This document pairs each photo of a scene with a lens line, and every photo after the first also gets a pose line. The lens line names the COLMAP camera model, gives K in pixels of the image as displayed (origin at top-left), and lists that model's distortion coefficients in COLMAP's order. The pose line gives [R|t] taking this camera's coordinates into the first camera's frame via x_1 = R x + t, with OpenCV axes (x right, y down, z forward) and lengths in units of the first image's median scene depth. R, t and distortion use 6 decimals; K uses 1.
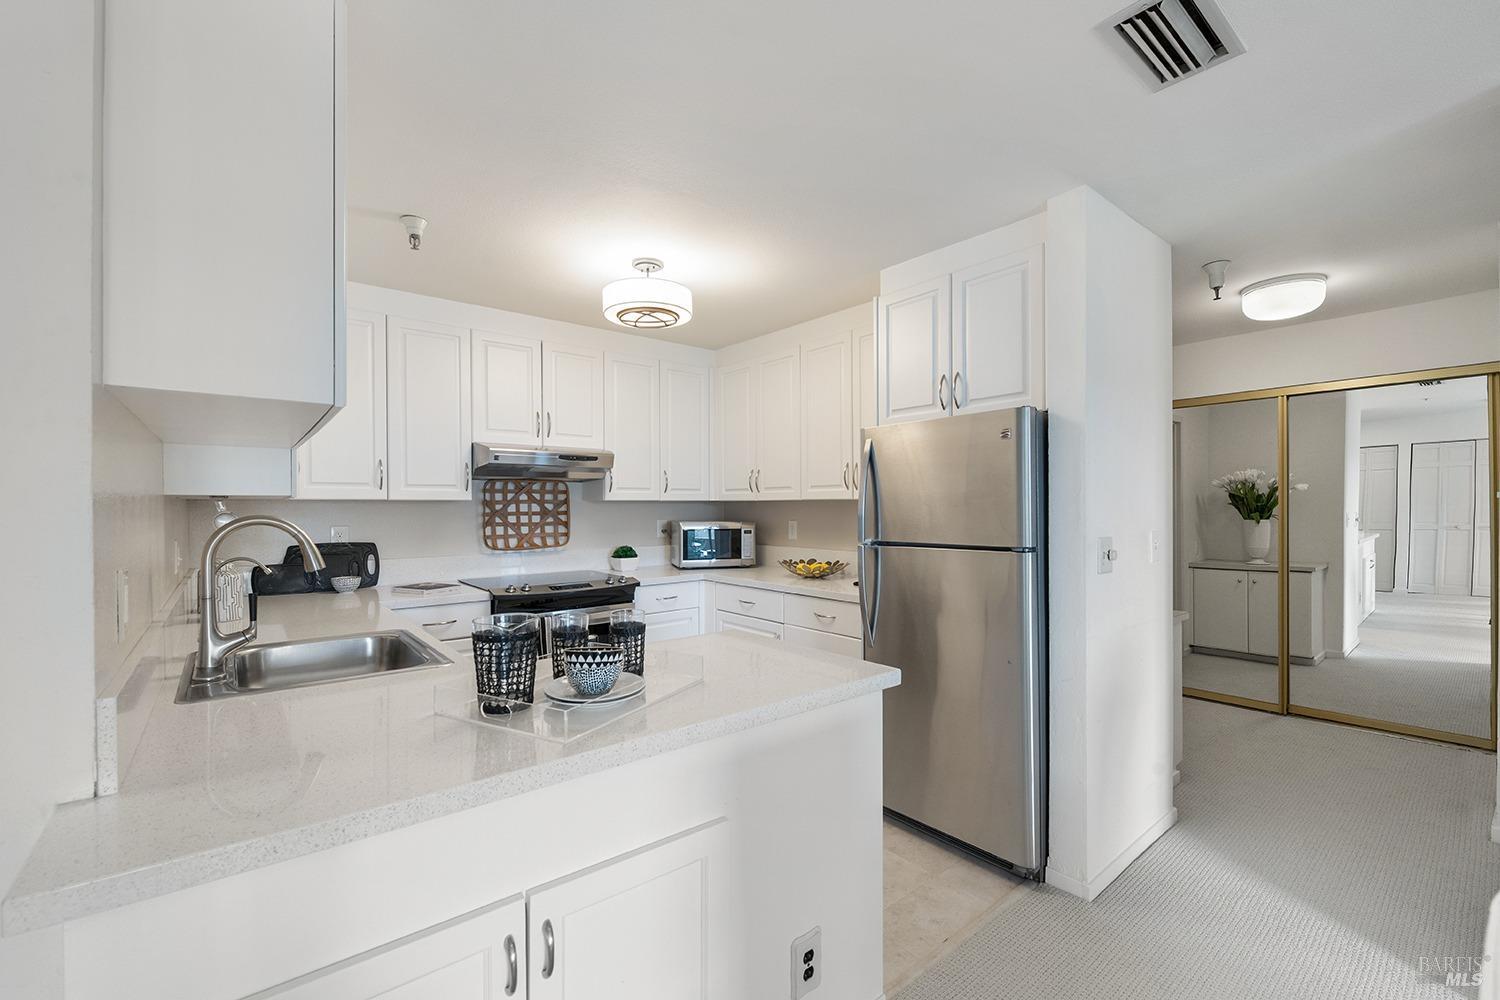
lens RADIAL K [[626.4, 0, 773.0], [0, 626.4, 507.0], [0, 0, 1]] dist [-0.000391, -0.000181]
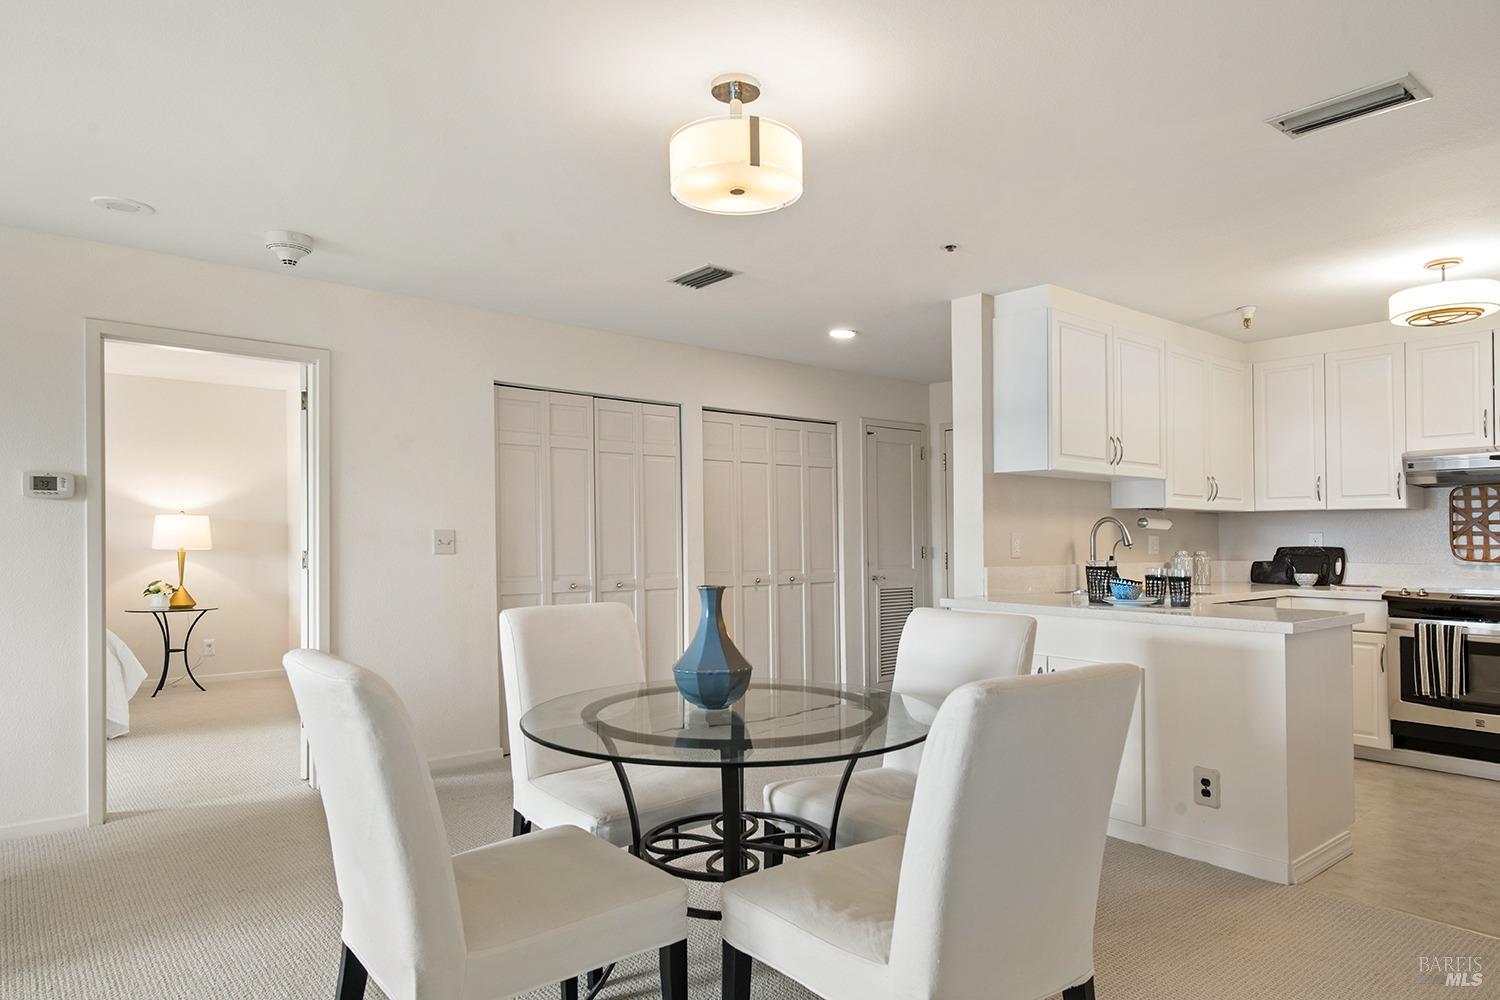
lens RADIAL K [[901.5, 0, 744.4], [0, 901.5, 508.9], [0, 0, 1]] dist [-0.000885, -0.003450]
pose [[-0.019243, -0.029343, -0.999384, 0.903247], [-0.002283, 0.999568, -0.029305, 0.032332], [0.999812, 0.001717, -0.019301, -0.052783]]
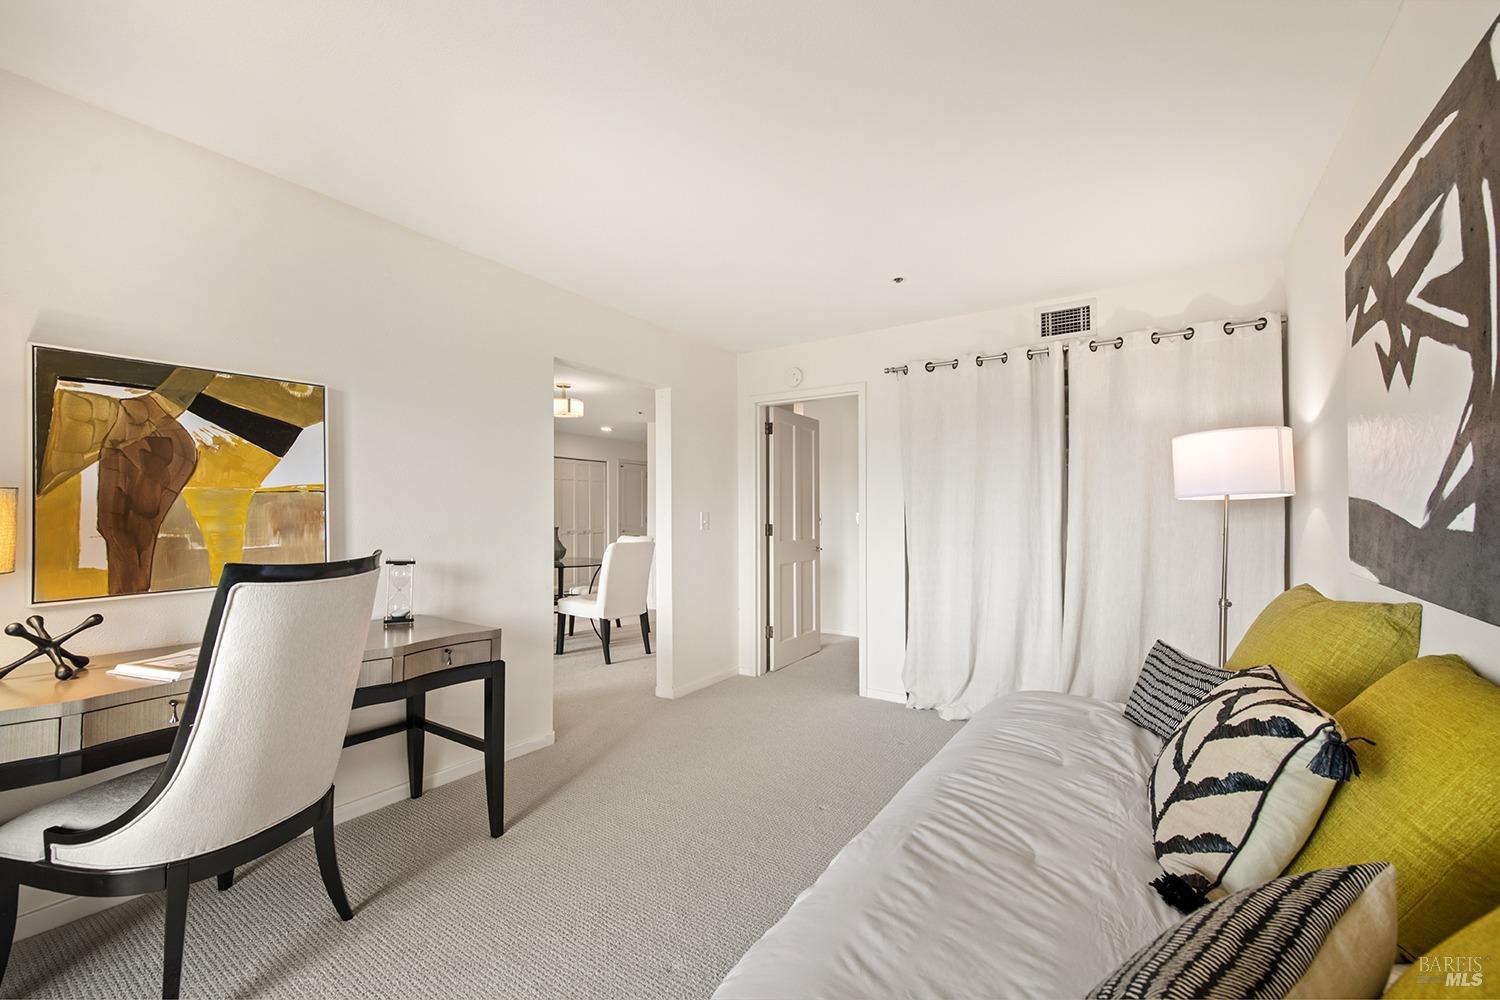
lens RADIAL K [[632.5, 0, 746.2], [0, 632.5, 503.0], [0, 0, 1]] dist [0.001258, 0.000001]
pose [[0.265364, -0.009172, -0.964105, 1.829115], [-0.009339, 0.999883, -0.012082, 0.022525], [0.964103, 0.012210, 0.265248, -0.048168]]
